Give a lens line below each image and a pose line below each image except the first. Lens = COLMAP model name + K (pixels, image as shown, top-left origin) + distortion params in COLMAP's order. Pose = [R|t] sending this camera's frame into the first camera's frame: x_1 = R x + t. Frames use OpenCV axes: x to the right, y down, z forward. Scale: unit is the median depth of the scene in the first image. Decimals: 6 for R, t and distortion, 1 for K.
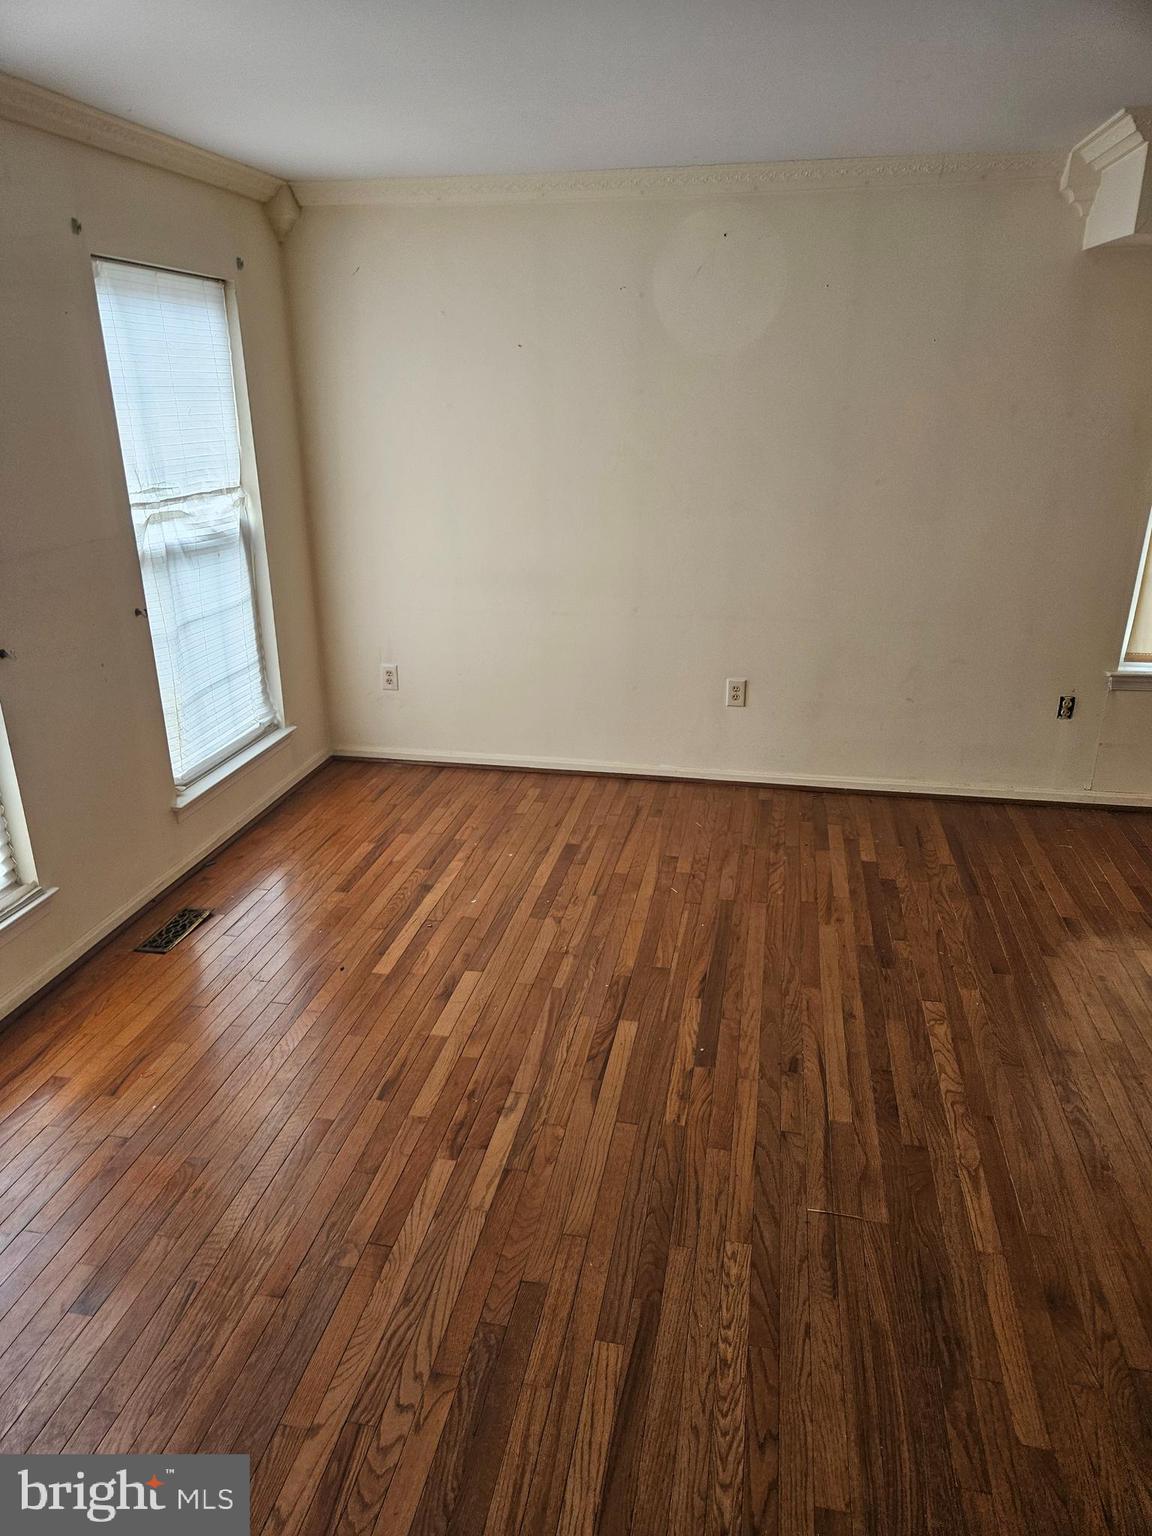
lens RADIAL K [[1022.7, 0, 583.3], [0, 1022.7, 774.7], [0, 0, 1]] dist [0.071883, -0.062284]
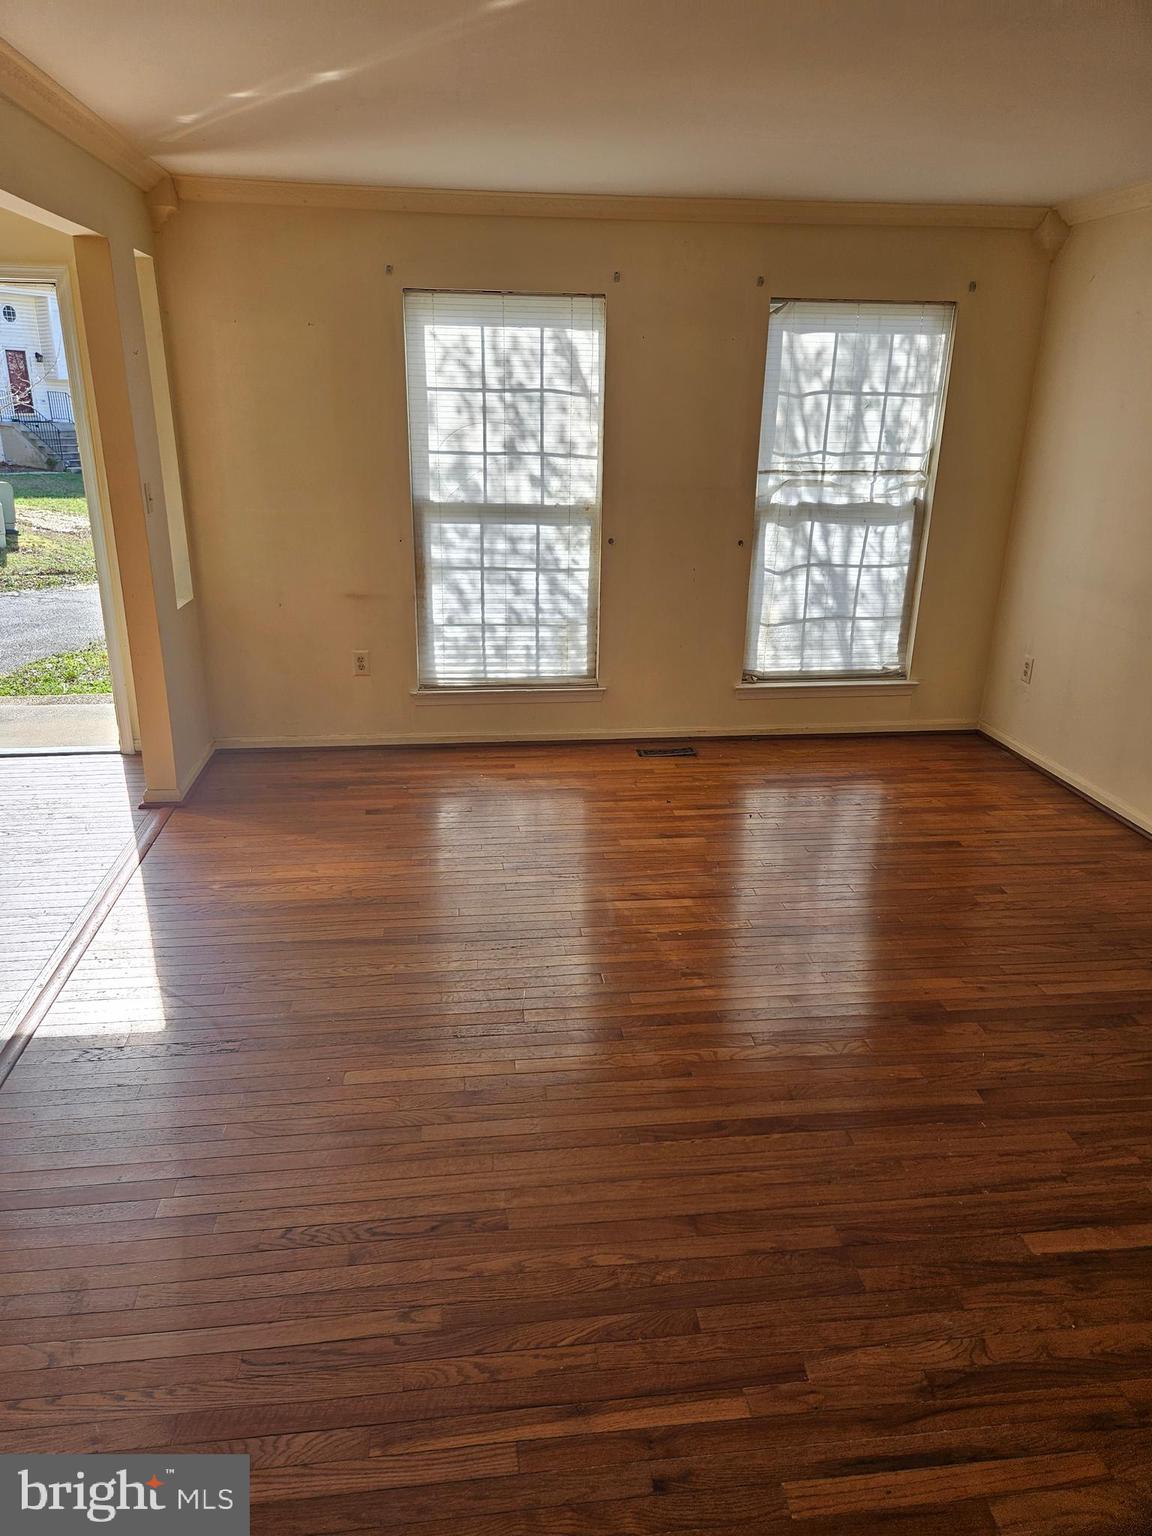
lens RADIAL K [[1022.7, 0, 568.9], [0, 1022.7, 744.2], [0, 0, 1]] dist [0.071883, -0.062284]
pose [[0.305906, 0.311067, -0.899811, 0.753772], [-0.347780, 0.916314, 0.198538, -0.087584], [0.886268, 0.252202, 0.388489, 0.260834]]
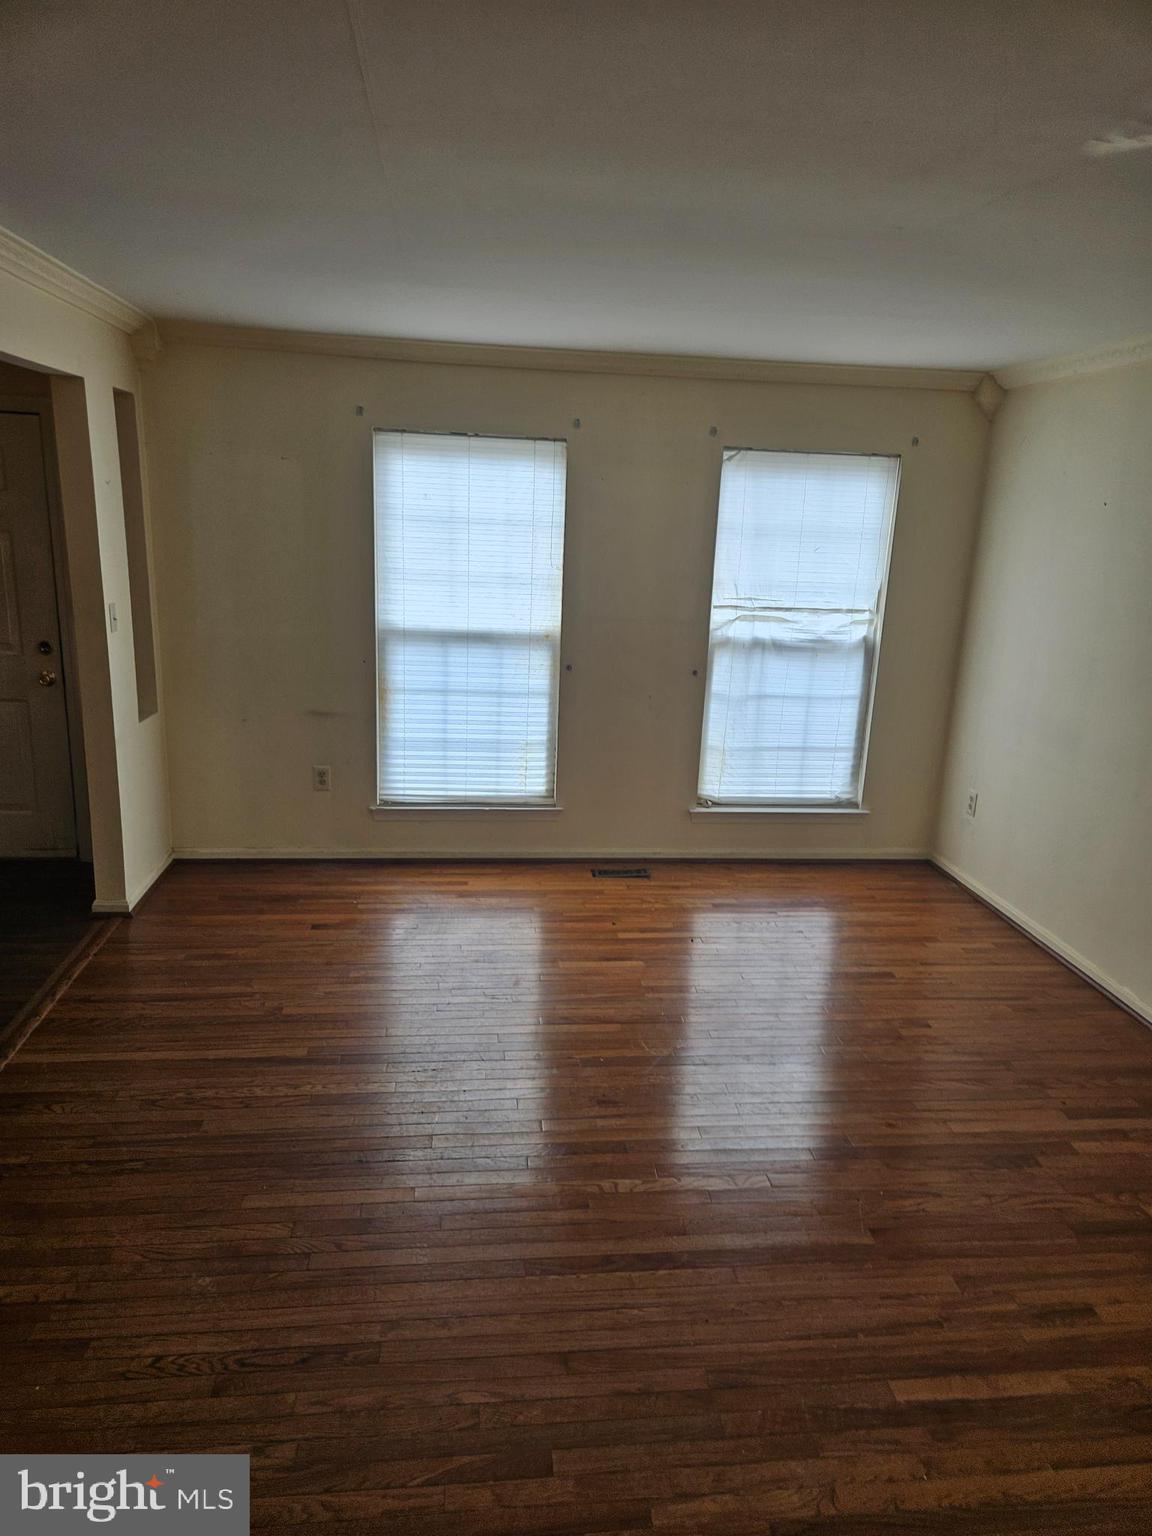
lens RADIAL K [[1022.7, 0, 578.2], [0, 1022.7, 770.3], [0, 0, 1]] dist [0.071883, -0.062284]
pose [[0.301480, 0.246436, -0.921075, 0.791056], [-0.374656, 0.918938, 0.123234, -0.126888], [0.876780, 0.307933, 0.369370, 0.301317]]
